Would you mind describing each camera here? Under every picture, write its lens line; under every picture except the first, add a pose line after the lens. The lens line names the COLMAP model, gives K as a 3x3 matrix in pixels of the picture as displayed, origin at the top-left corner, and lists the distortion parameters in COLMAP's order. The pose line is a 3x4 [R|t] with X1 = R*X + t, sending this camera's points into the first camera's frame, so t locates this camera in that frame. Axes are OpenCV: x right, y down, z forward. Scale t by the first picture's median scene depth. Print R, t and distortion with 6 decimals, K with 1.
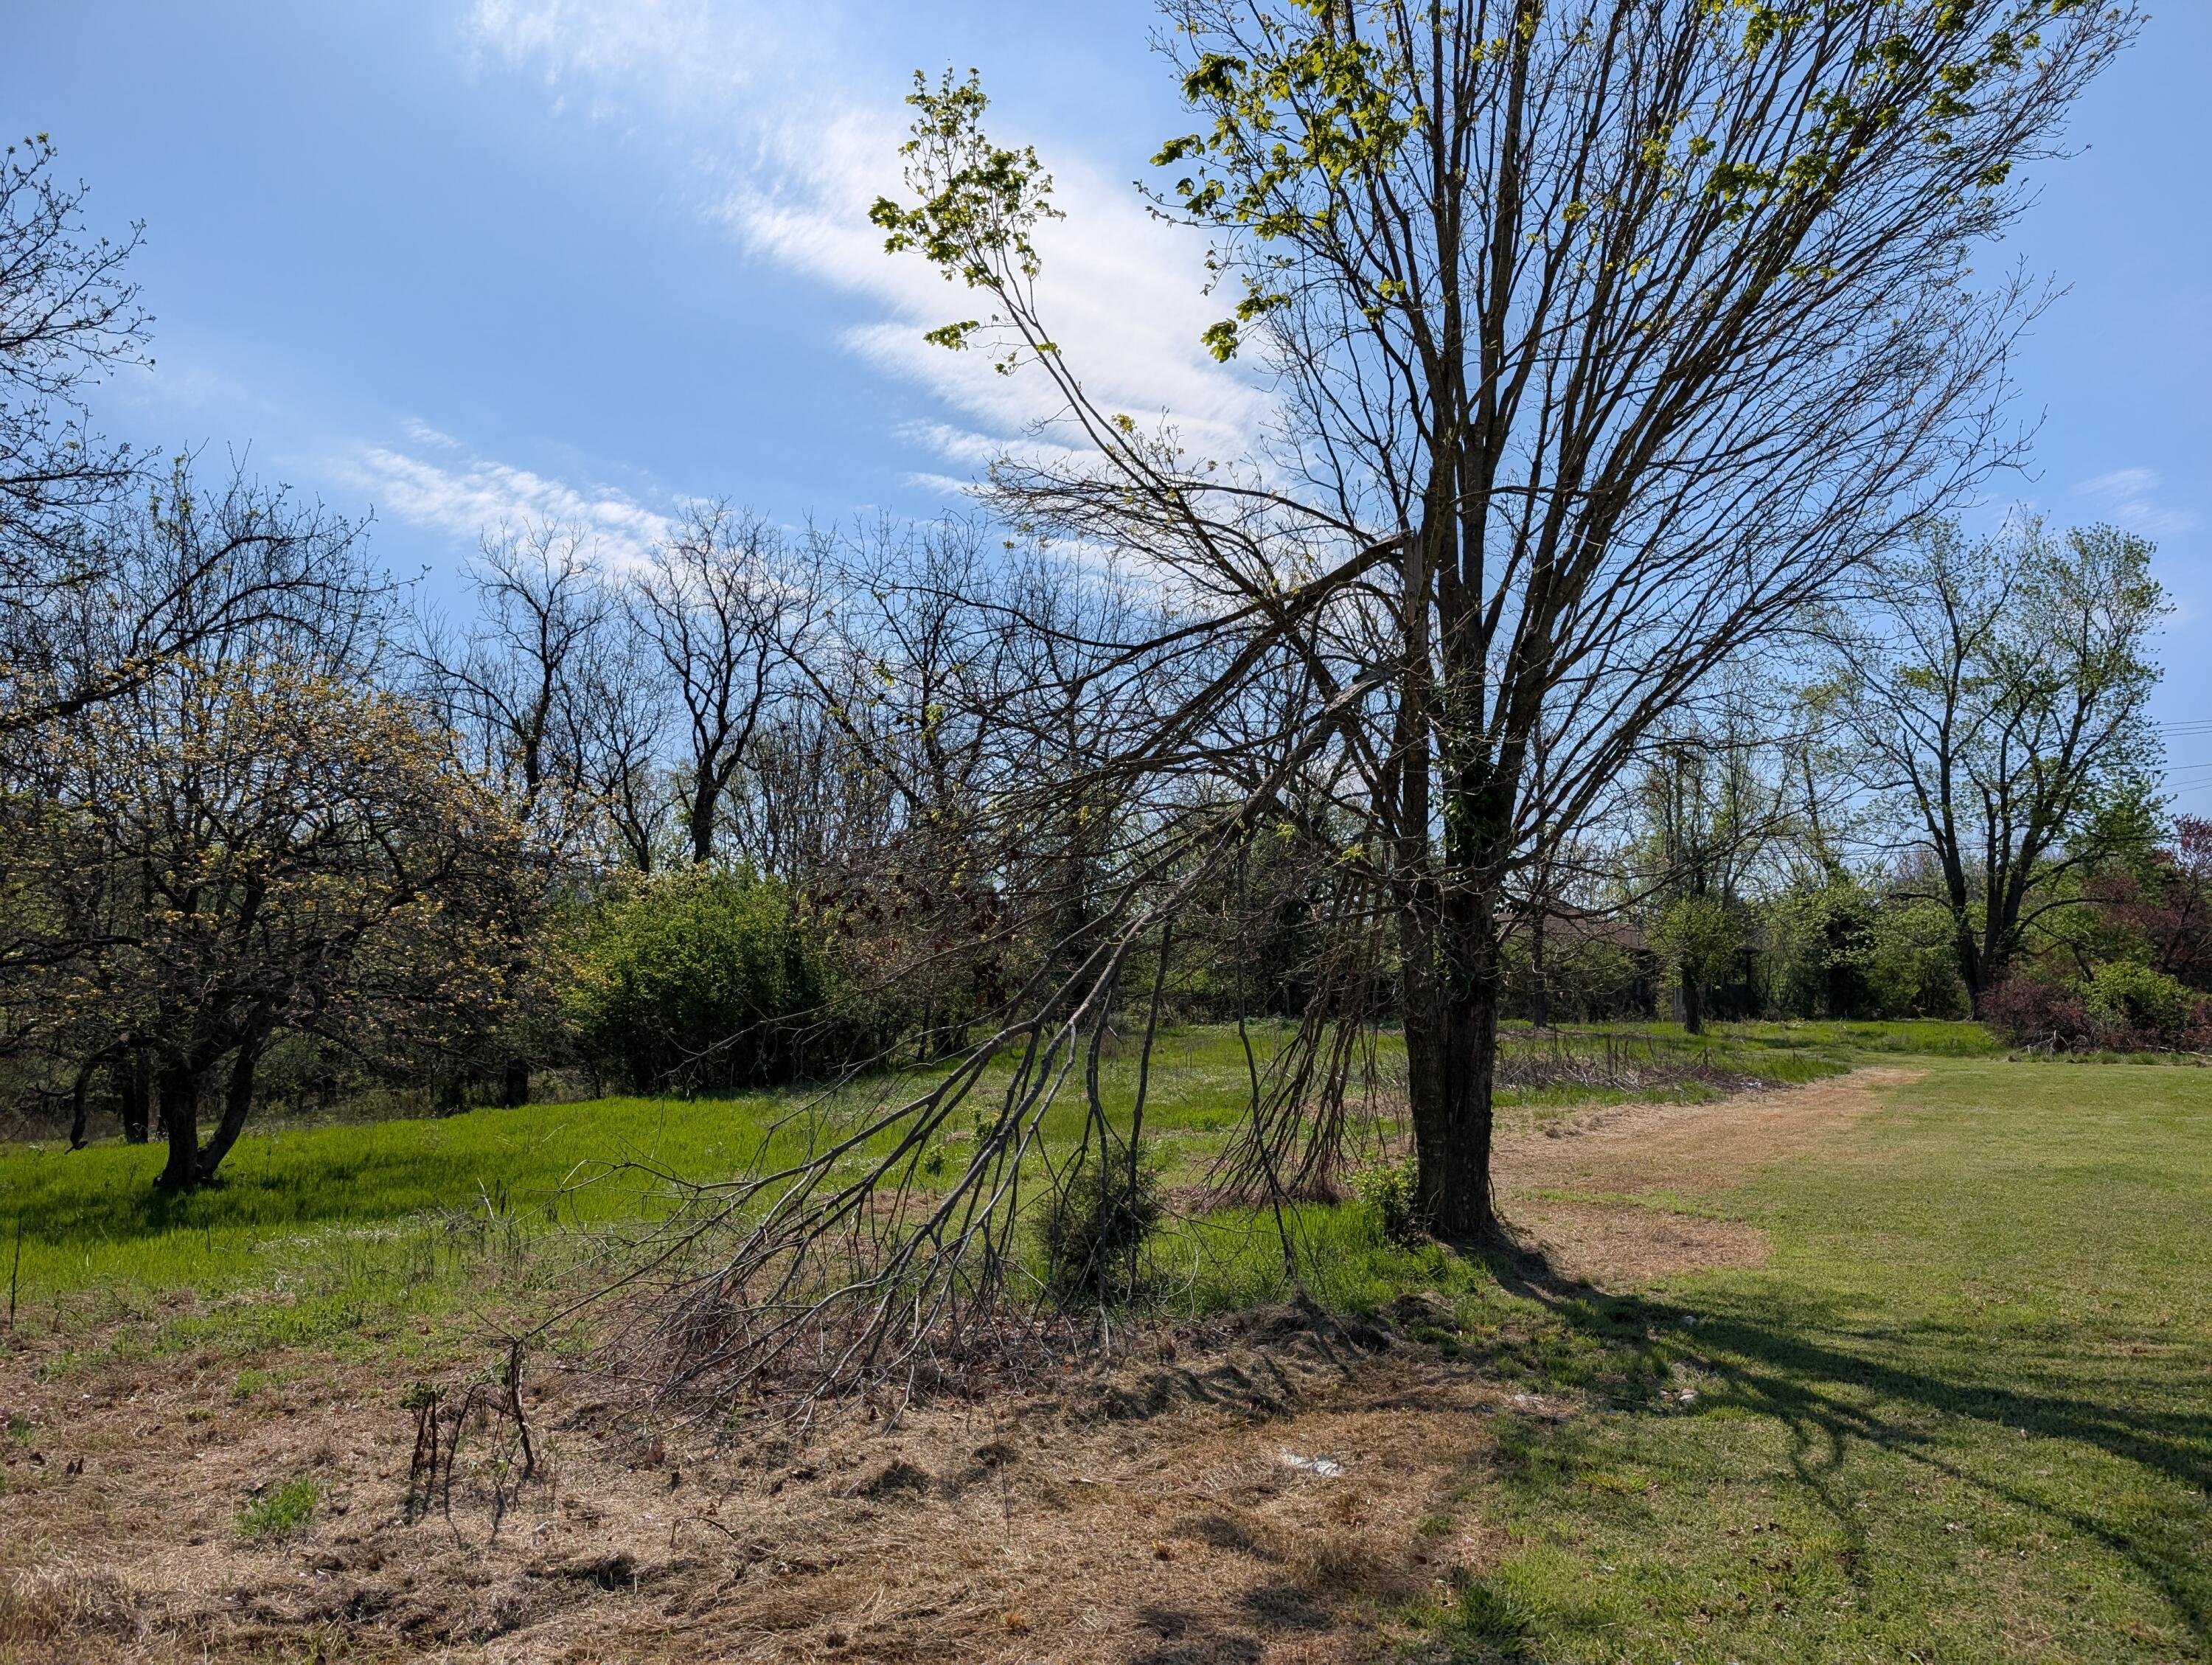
lens RADIAL K [[1526.2, 0, 1166.3], [0, 1526.2, 768.3], [0, 0, 1]] dist [0.001361, -0.003301]
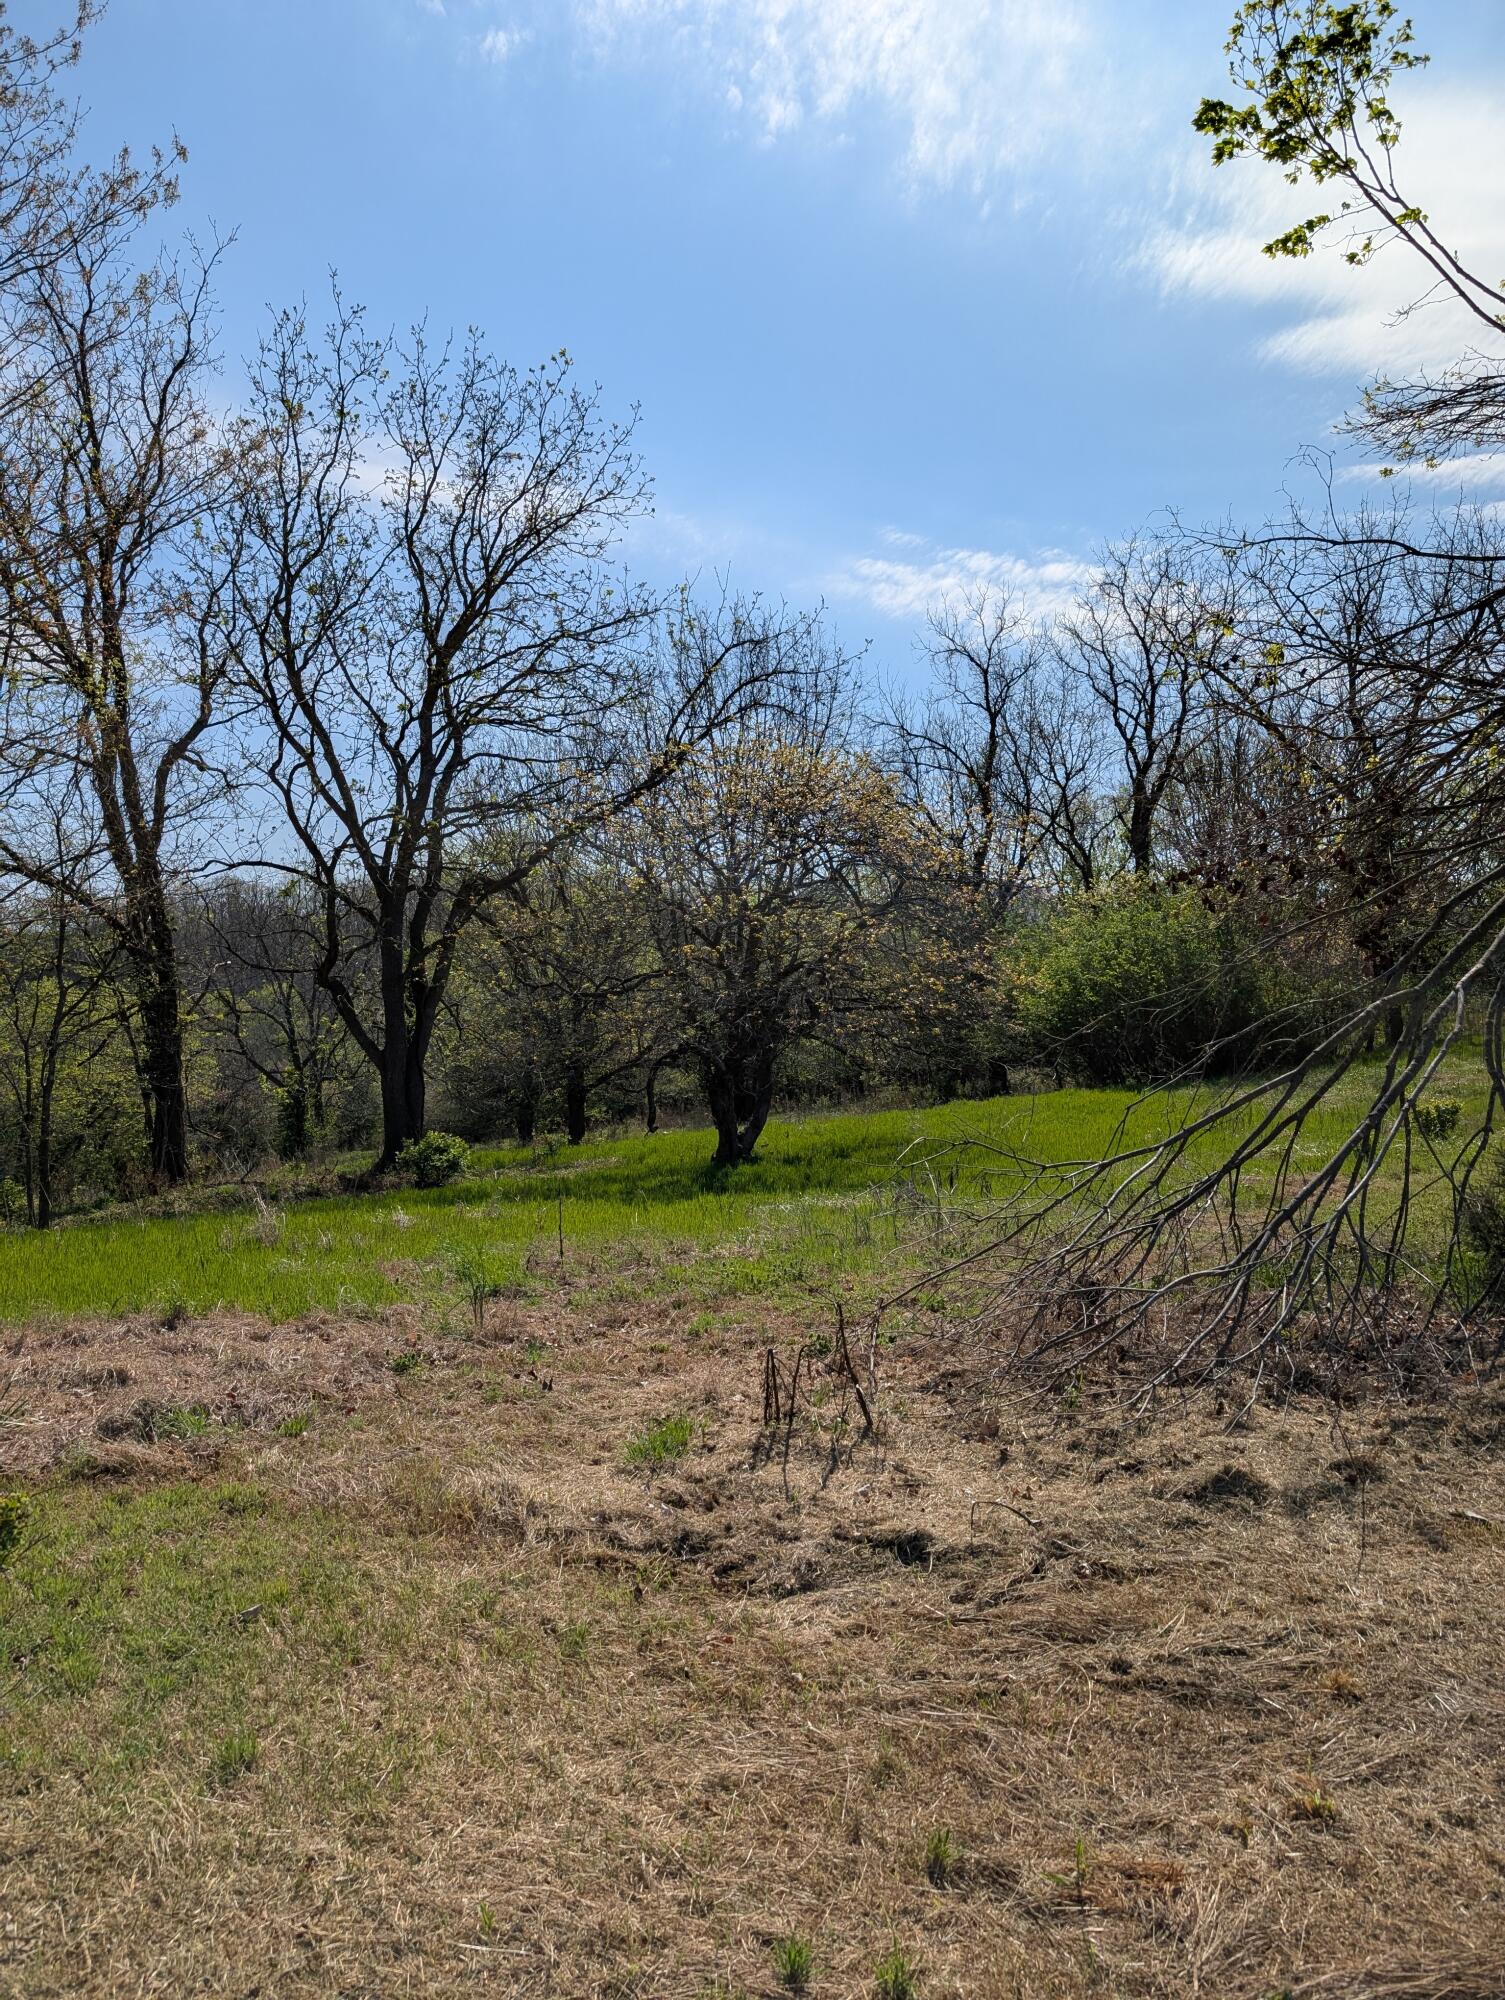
lens RADIAL K [[1438.4, 0, 749.0], [0, 1438.4, 991.6], [0, 0, 1]] dist [0.009132, -0.005523]
pose [[0.843857, -0.053062, -0.533938, 0.054220], [0.129608, 0.985789, 0.106871, 0.056579], [0.520679, -0.159387, 0.838742, 0.202117]]
